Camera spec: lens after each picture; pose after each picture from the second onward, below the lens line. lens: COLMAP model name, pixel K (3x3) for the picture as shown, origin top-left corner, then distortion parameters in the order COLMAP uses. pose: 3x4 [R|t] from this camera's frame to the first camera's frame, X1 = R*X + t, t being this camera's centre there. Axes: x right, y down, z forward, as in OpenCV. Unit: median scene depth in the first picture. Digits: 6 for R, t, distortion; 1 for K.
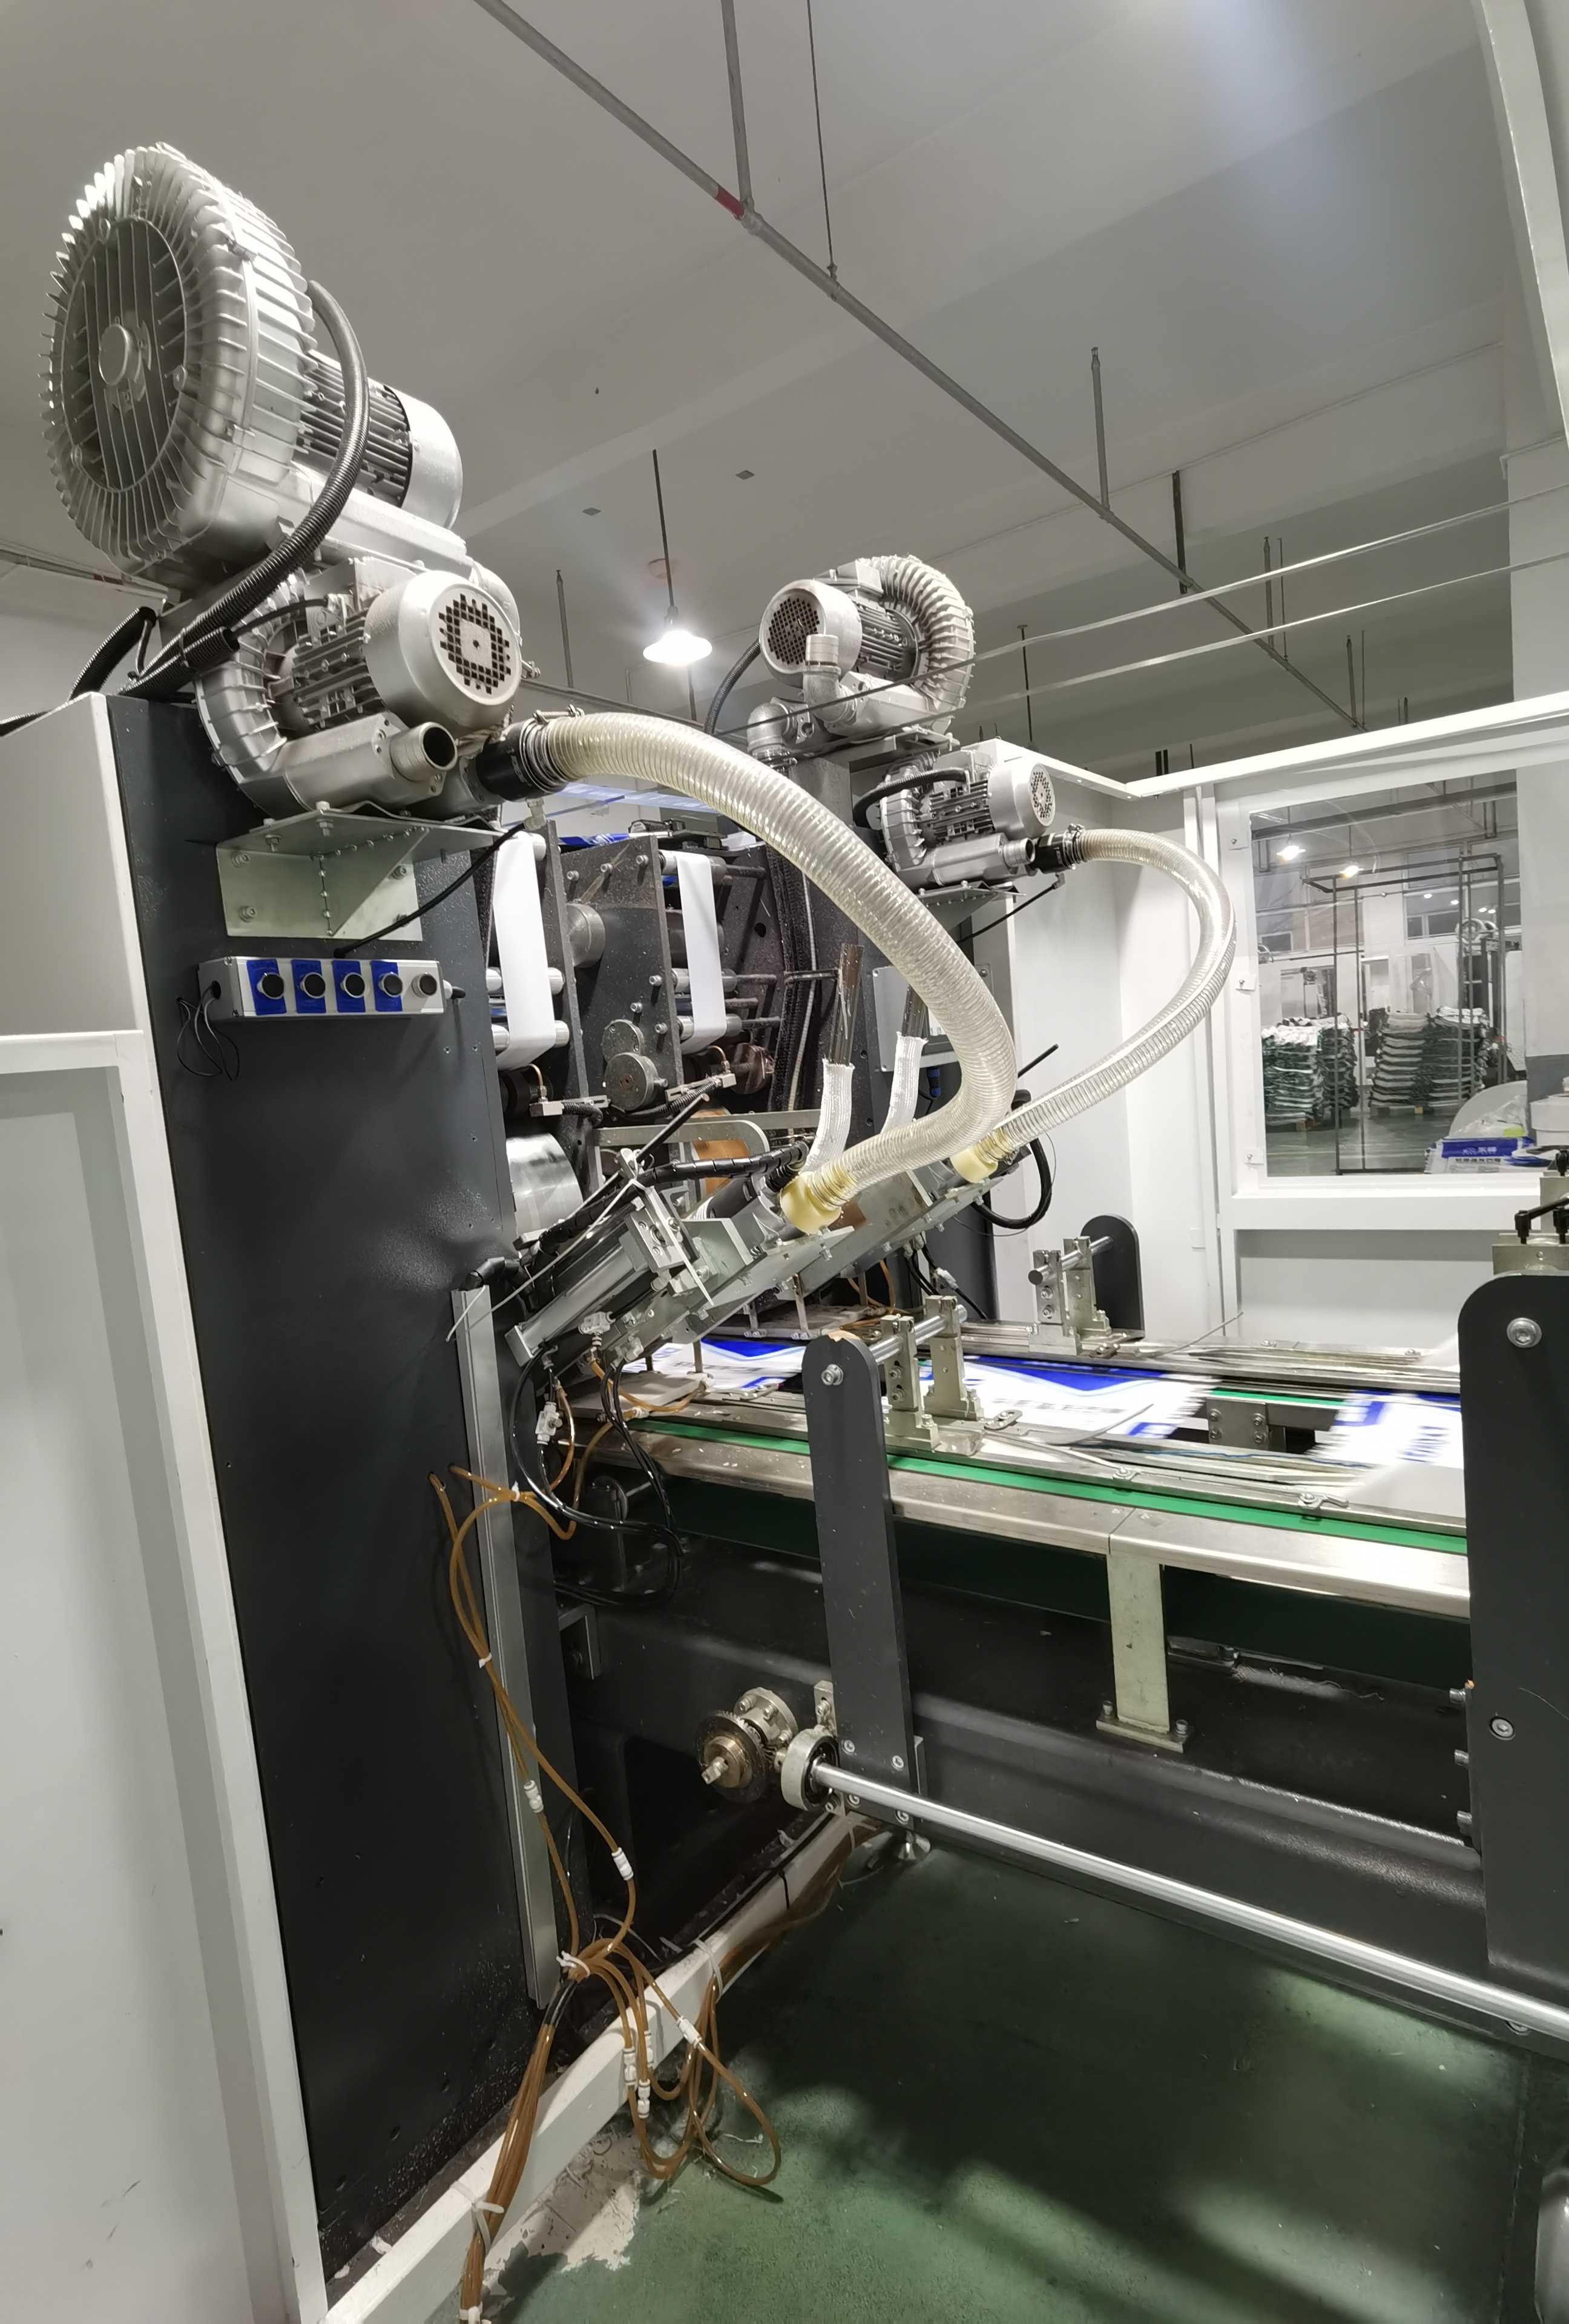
lens RADIAL K [[1201.5, 0, 781.3], [0, 1201.5, 1168.7], [0, 0, 1]] dist [-0.000578, 0.008528]
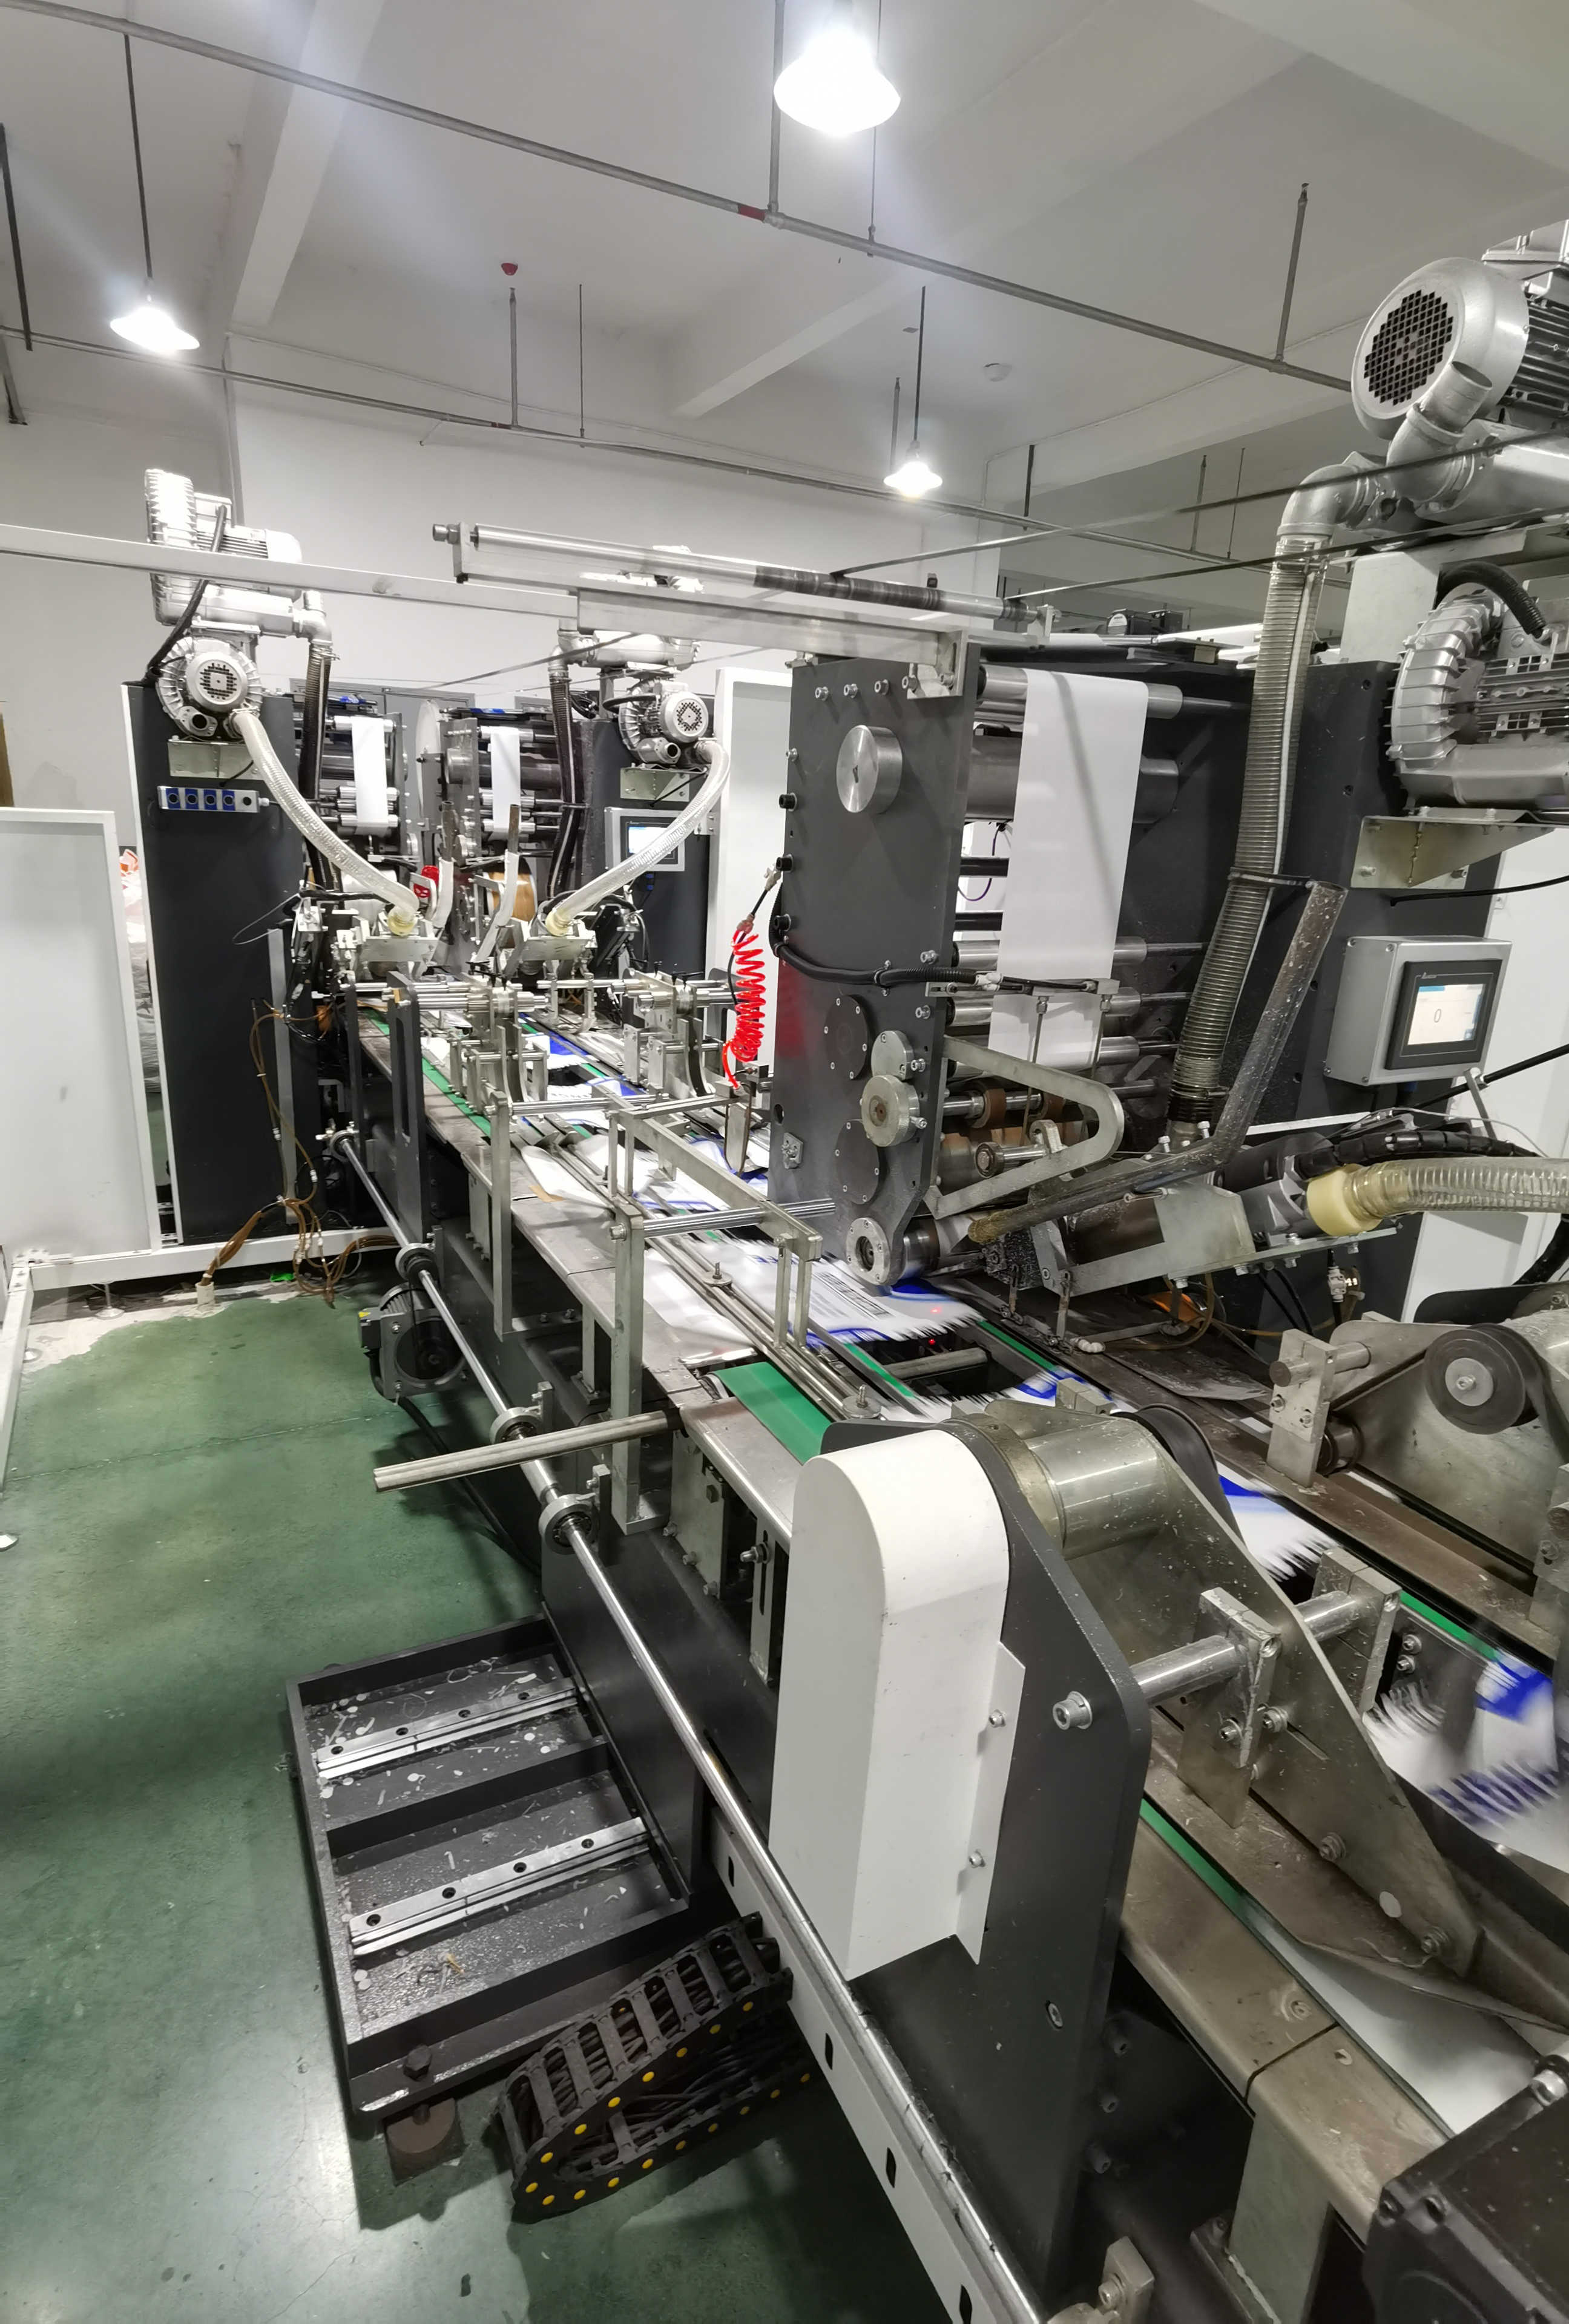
lens RADIAL K [[1201.5, 0, 780.0], [0, 1201.5, 1155.3], [0, 0, 1]] dist [-0.000578, 0.008528]
pose [[0.873672, 0.271187, -0.403924, 2.060249], [-0.180631, 0.951704, 0.248259, -0.297184], [0.451741, -0.143936, 0.880462, -0.889130]]
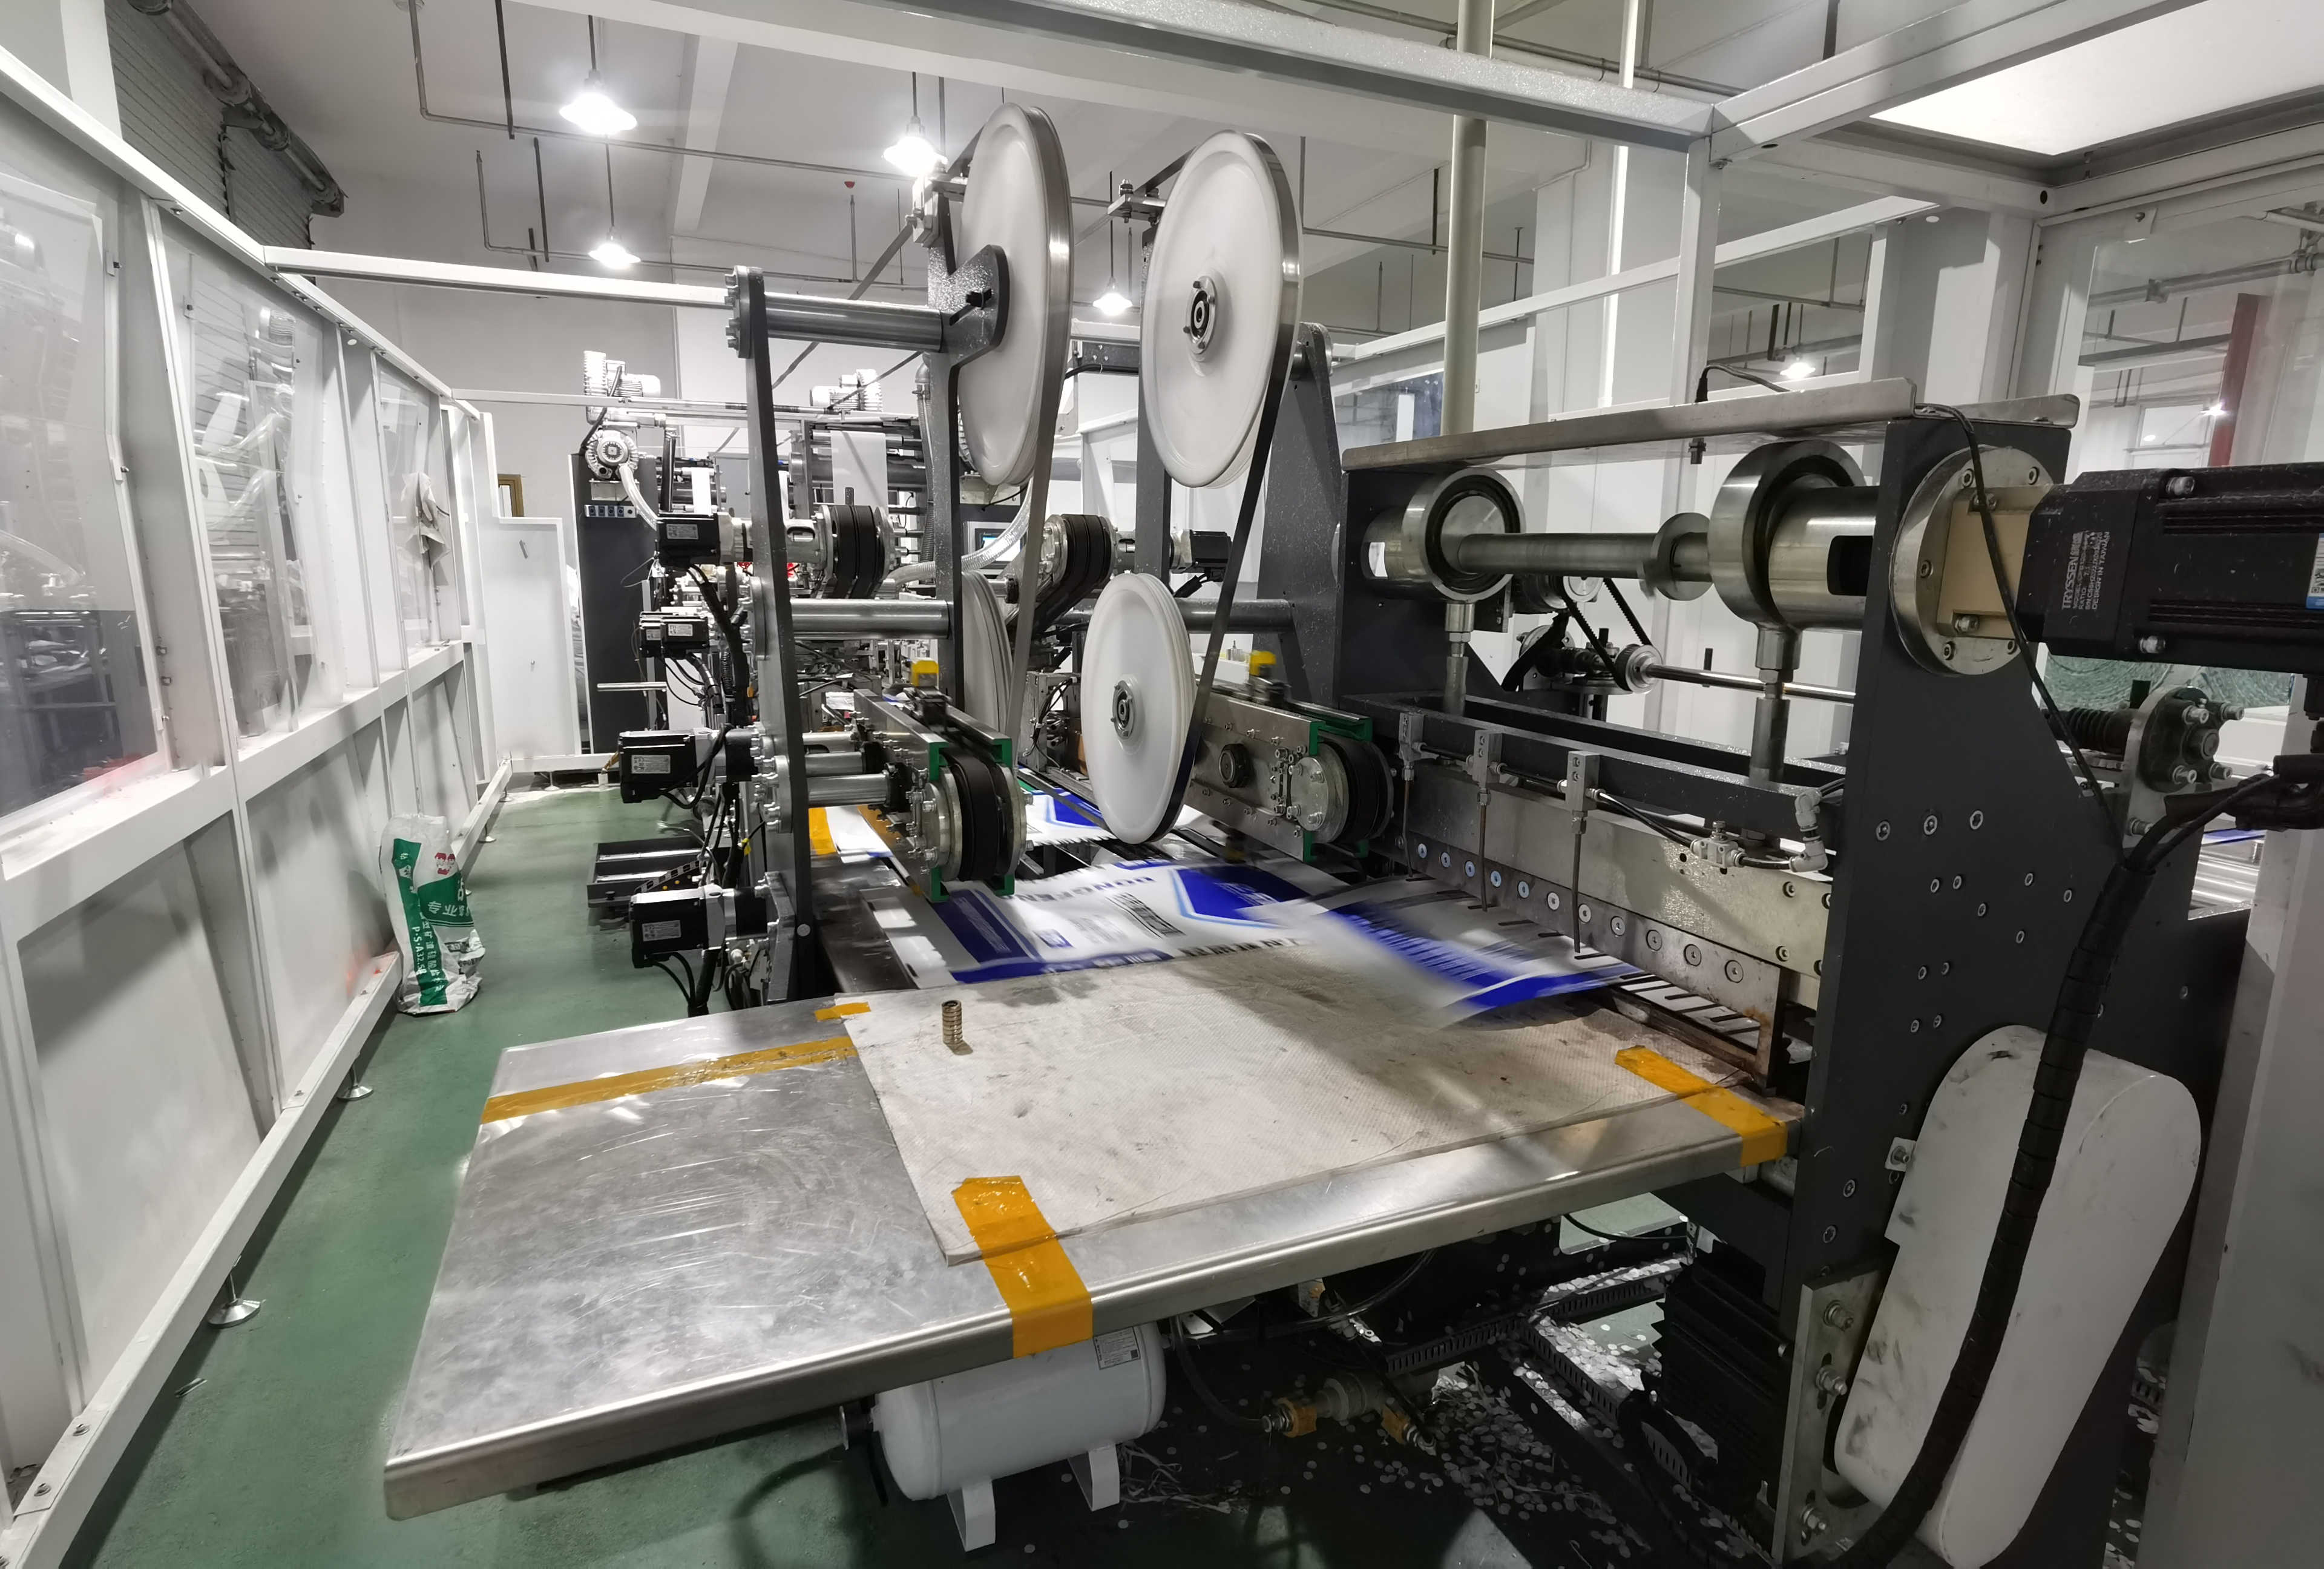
lens RADIAL K [[1201.5, 0, 1136.4], [0, 1201.5, 792.3], [0, 0, 1]] dist [-0.000578, 0.008528]
pose [[0.831166, 0.221238, -0.510114, 4.419487], [-0.152840, 0.972998, 0.172958, -0.220127], [0.534605, -0.065791, 0.842537, -2.202917]]
